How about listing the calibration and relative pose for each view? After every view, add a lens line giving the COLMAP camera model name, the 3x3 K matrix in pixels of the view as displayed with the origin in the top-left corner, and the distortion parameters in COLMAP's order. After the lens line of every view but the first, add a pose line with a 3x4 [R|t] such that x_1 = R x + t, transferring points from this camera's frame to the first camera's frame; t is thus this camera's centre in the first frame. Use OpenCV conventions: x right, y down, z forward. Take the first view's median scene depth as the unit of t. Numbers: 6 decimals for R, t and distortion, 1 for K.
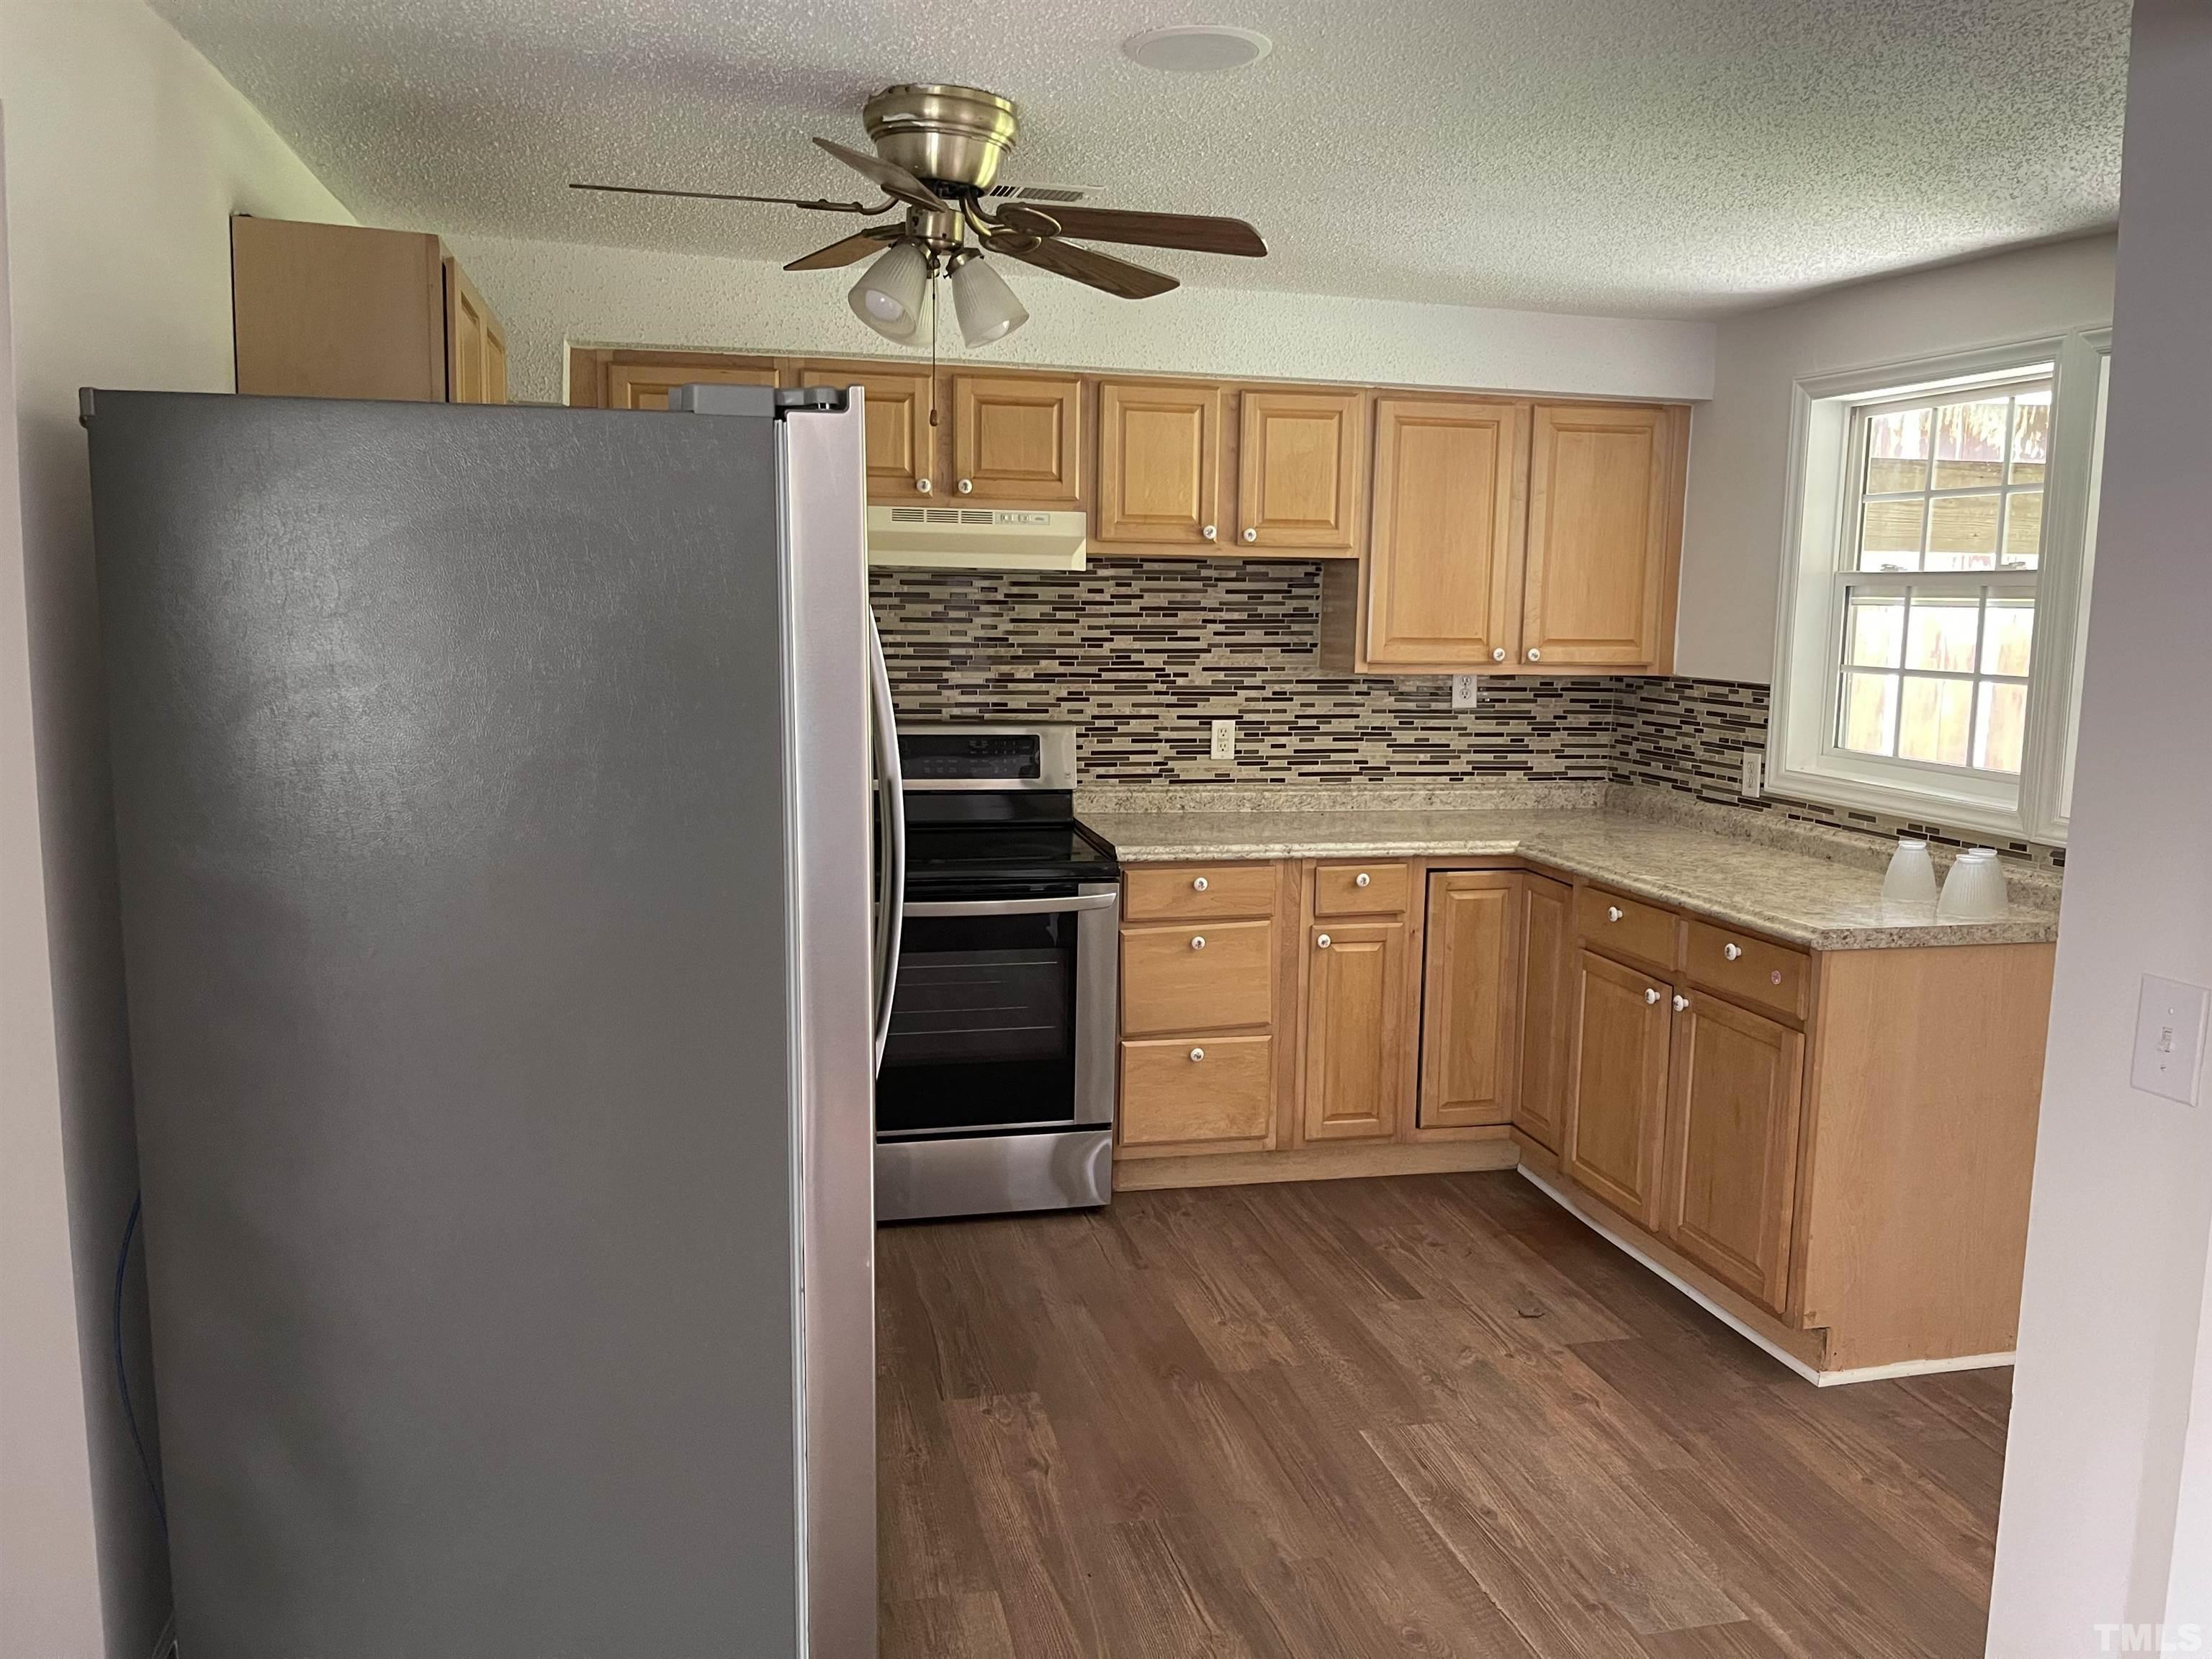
lens RADIAL K [[1719.6, 0, 1095.3], [0, 1719.6, 833.7], [0, 0, 1]] dist [0.045300, -0.044125]
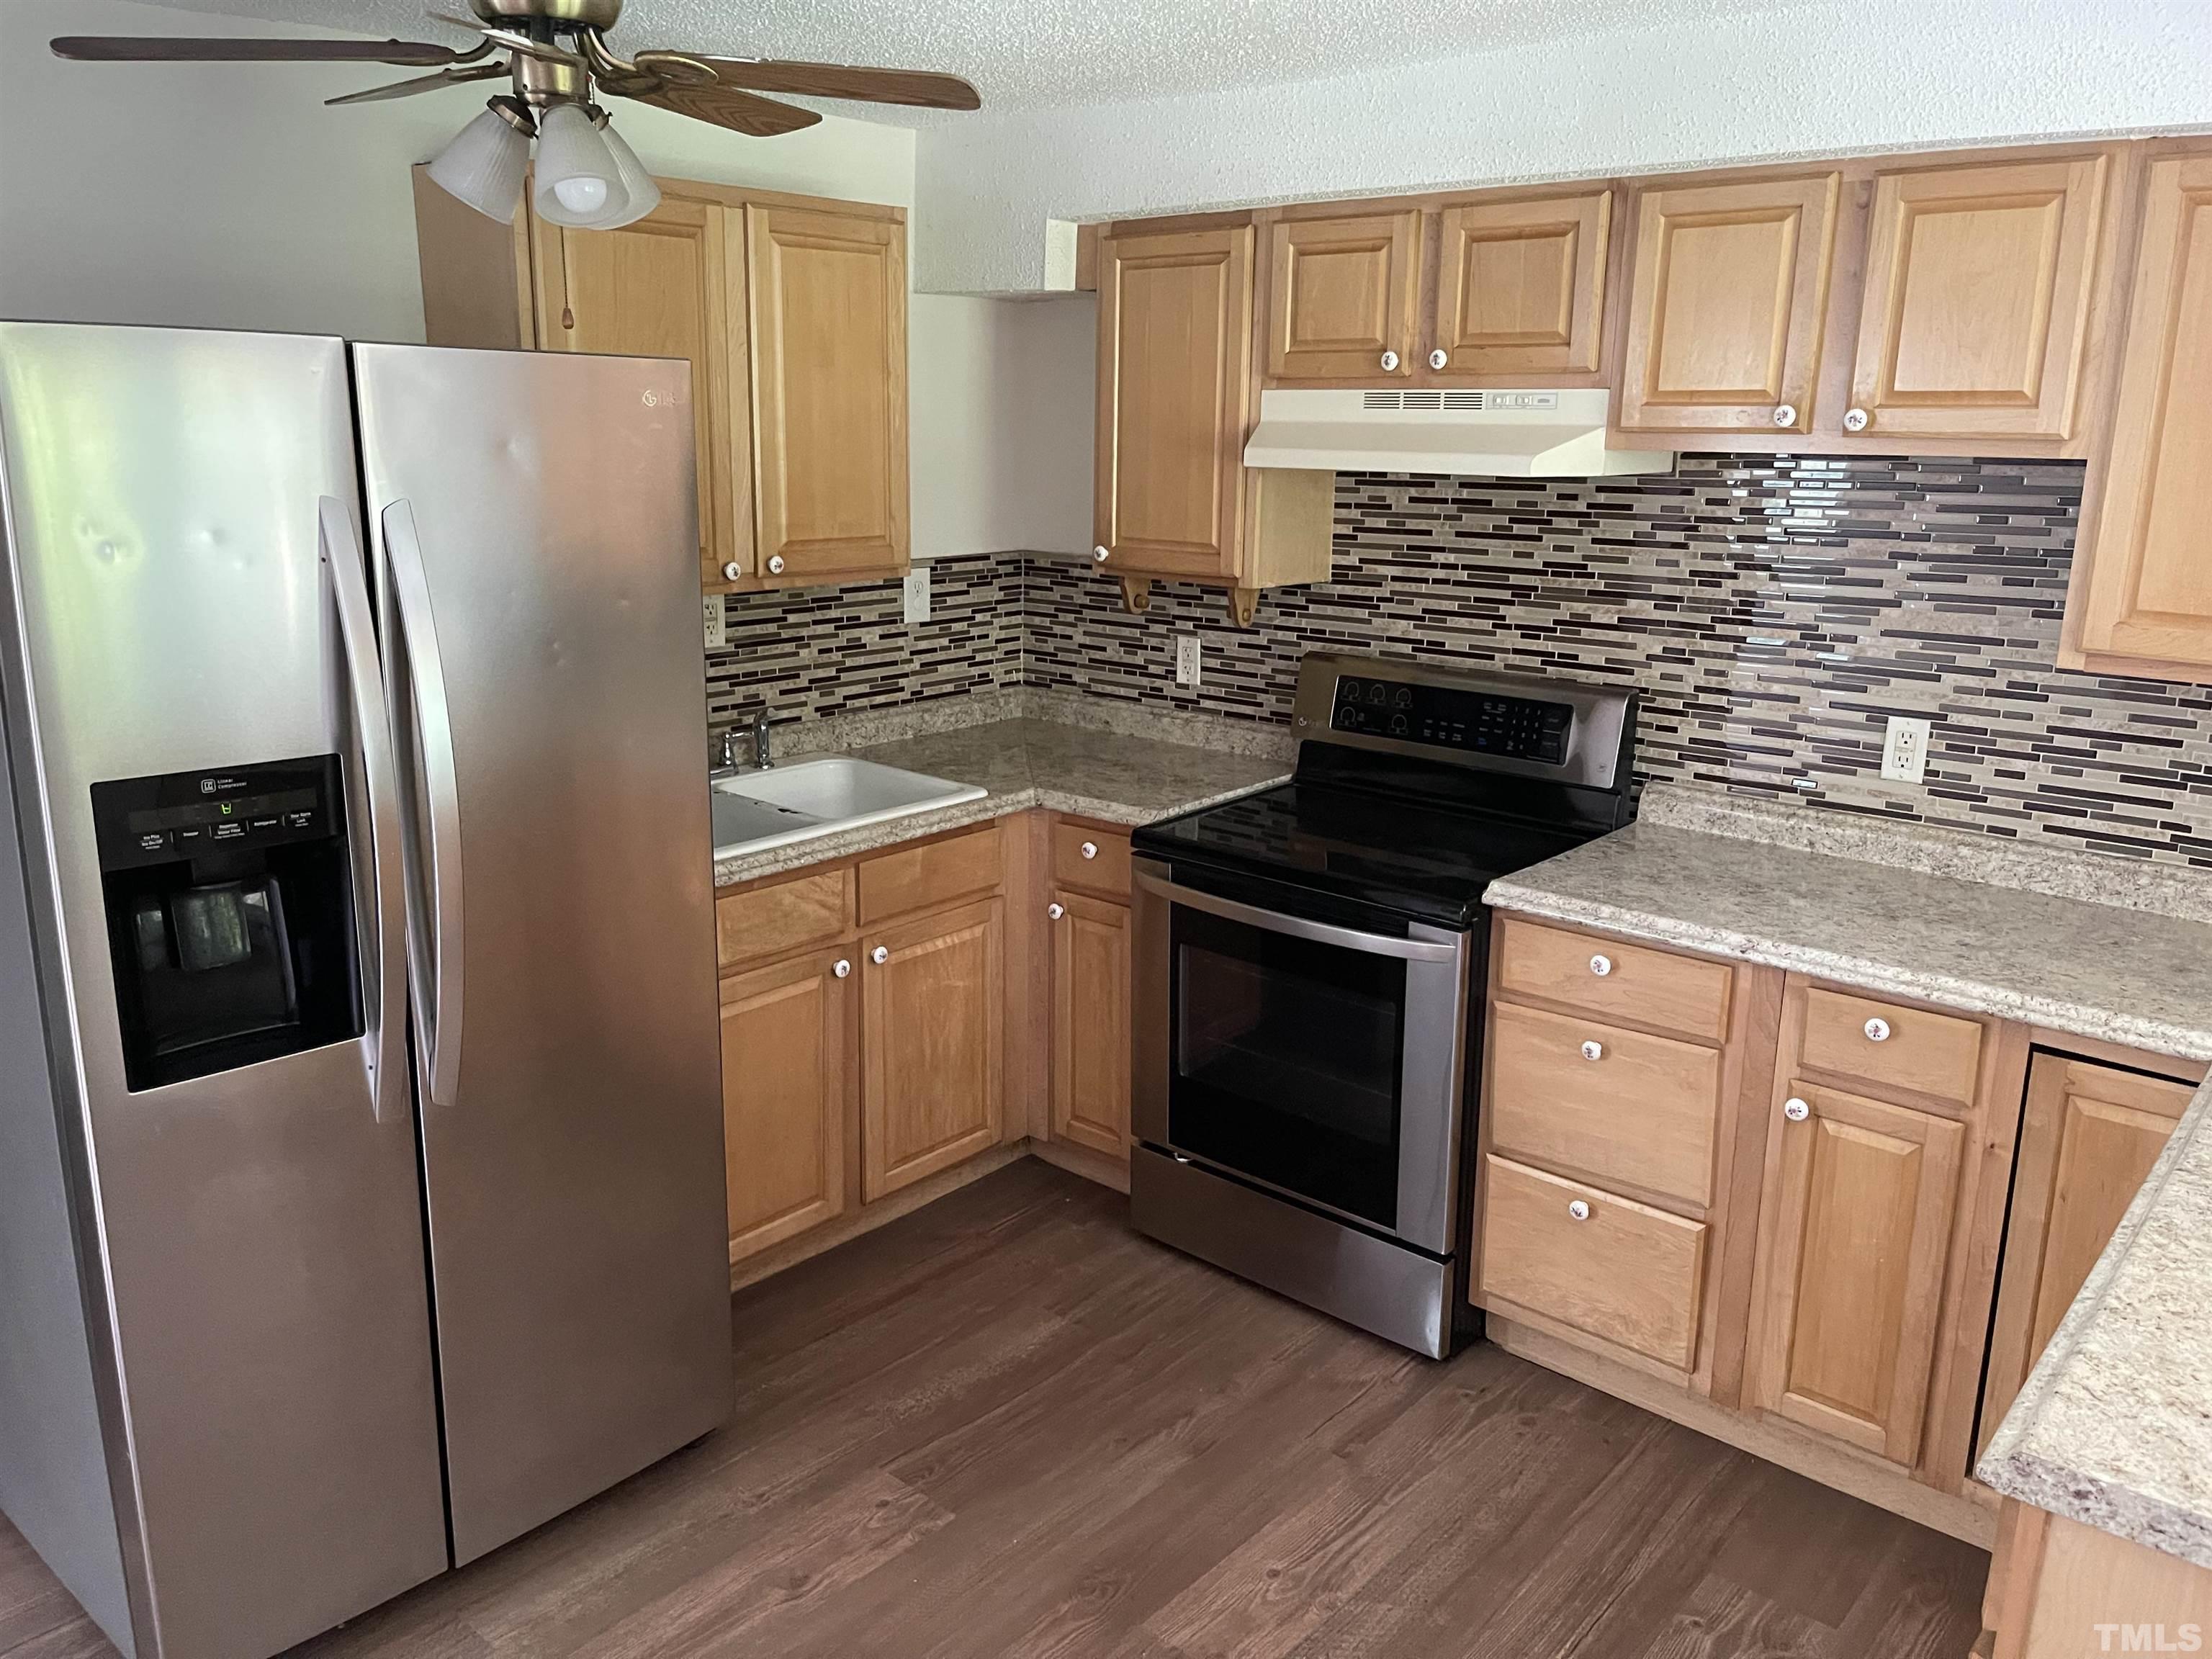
lens RADIAL K [[1719.6, 0, 1093.4], [0, 1719.6, 823.9], [0, 0, 1]] dist [0.045300, -0.044125]
pose [[0.564942, 0.185700, -0.803963, 0.428423], [-0.113250, 0.982576, 0.147375, -0.089942], [0.817322, 0.007790, 0.576128, 0.415173]]
